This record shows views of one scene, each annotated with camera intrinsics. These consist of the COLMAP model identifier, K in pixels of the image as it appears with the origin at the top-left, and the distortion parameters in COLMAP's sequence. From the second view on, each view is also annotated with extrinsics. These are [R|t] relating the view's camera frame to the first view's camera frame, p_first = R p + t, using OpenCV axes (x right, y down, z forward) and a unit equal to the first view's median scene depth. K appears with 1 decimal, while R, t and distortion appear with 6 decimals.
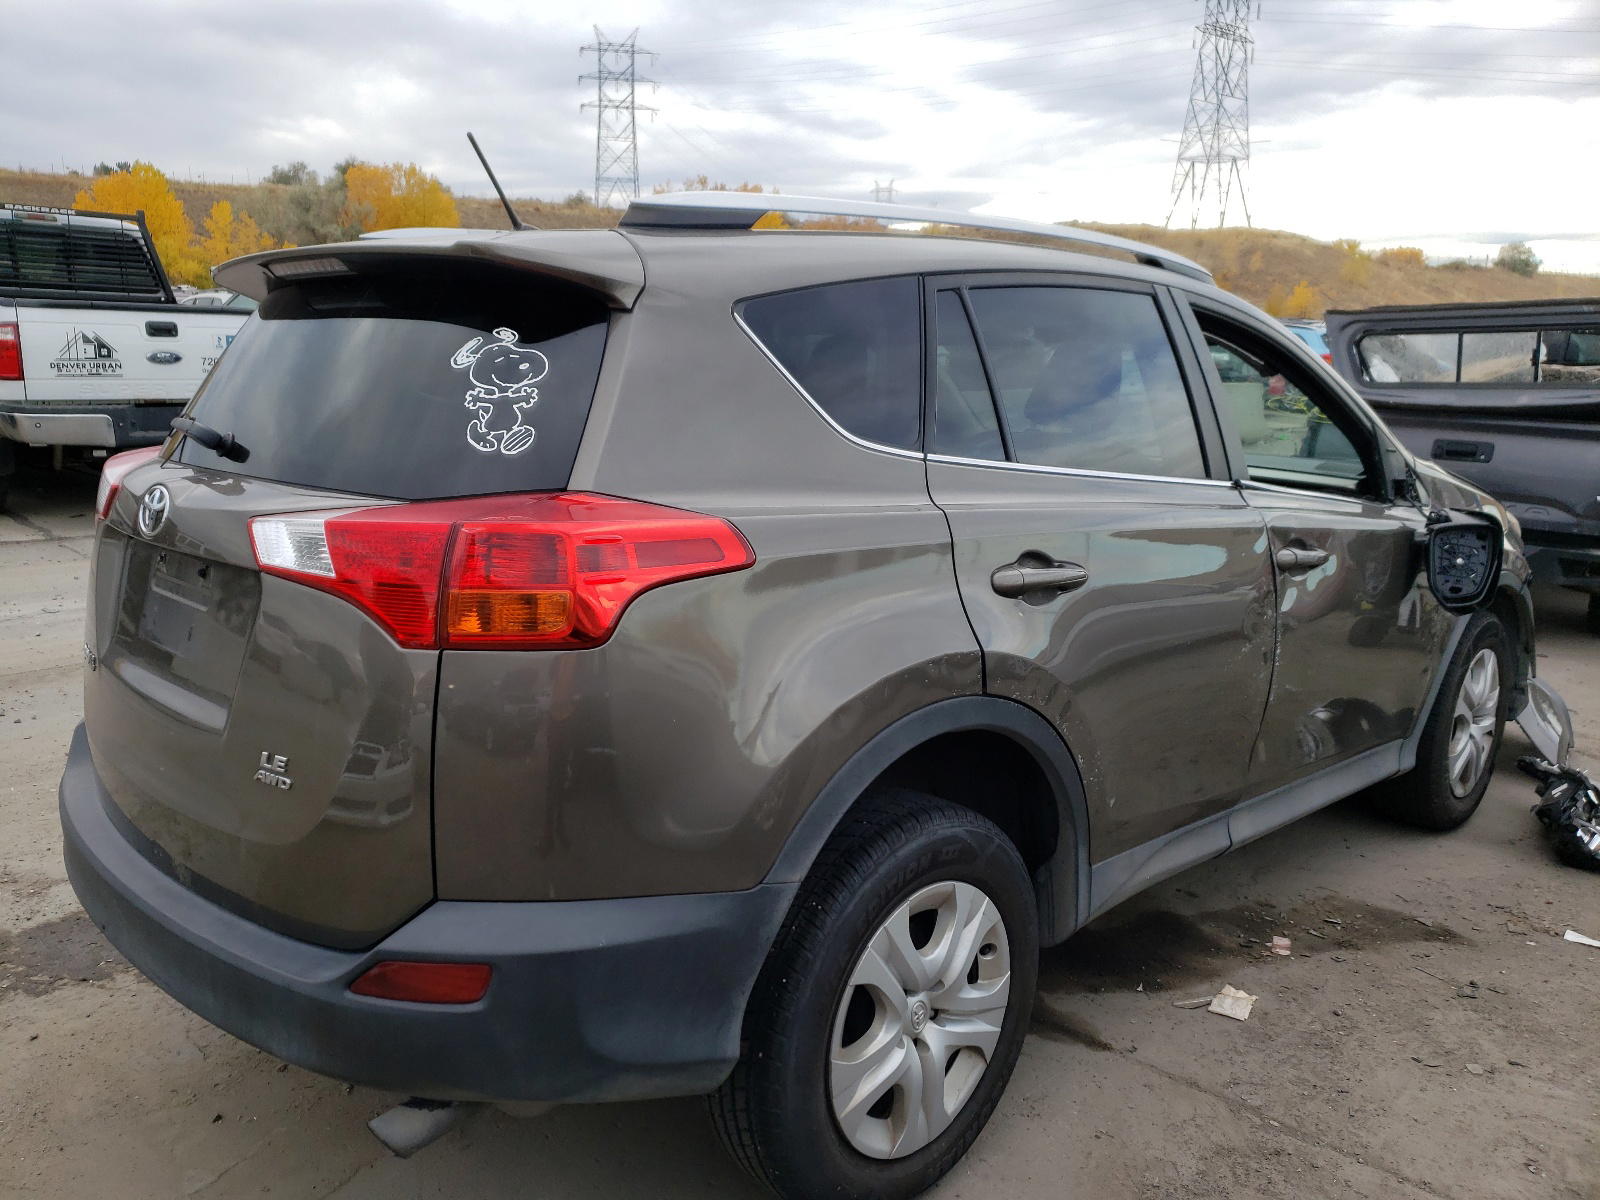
lens RADIAL K [[1213.7, 0, 769.3], [0, 1213.7, 602.1], [0, 0, 1]] dist [-0.007350, -0.007999]
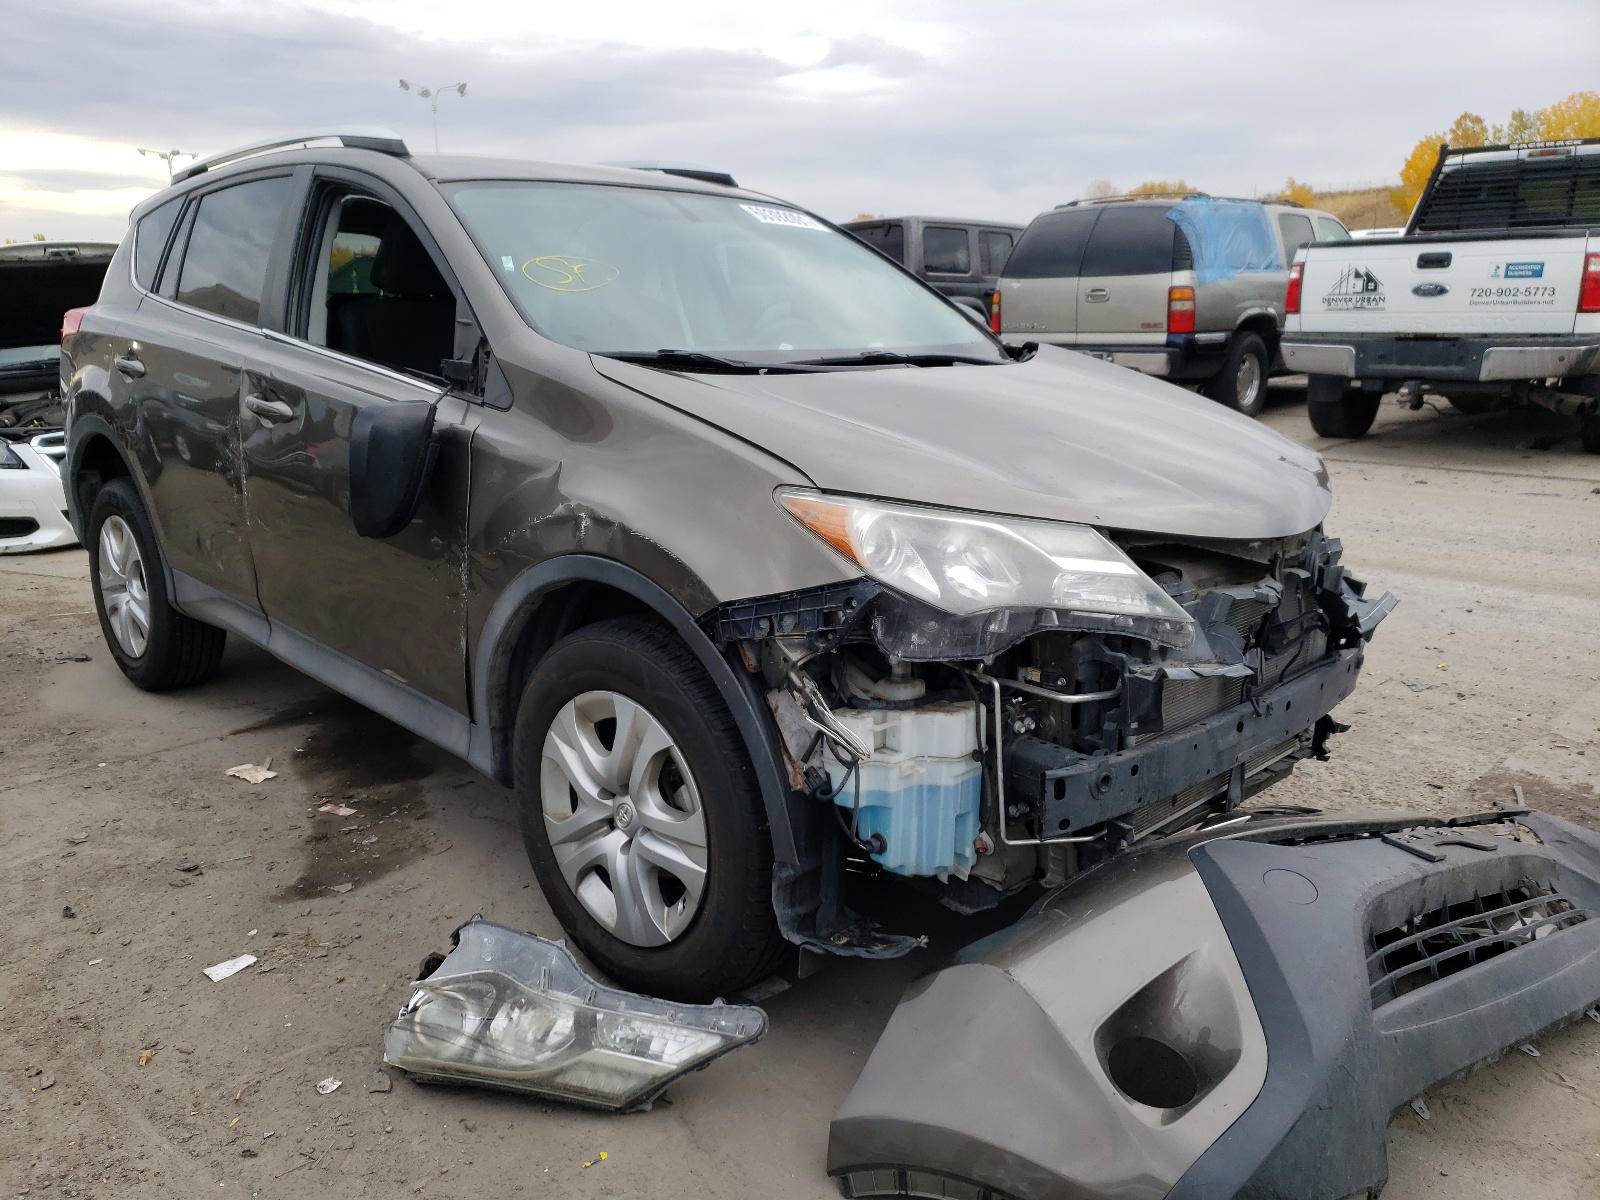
lens RADIAL K [[1213.7, 0, 769.3], [0, 1213.7, 602.1], [0, 0, 1]] dist [-0.007350, -0.007999]
pose [[0.034859, 0.209586, -0.977169, 0.510296], [-0.183674, 0.962451, 0.199878, -0.056849], [0.982369, 0.172513, 0.072046, 0.457786]]
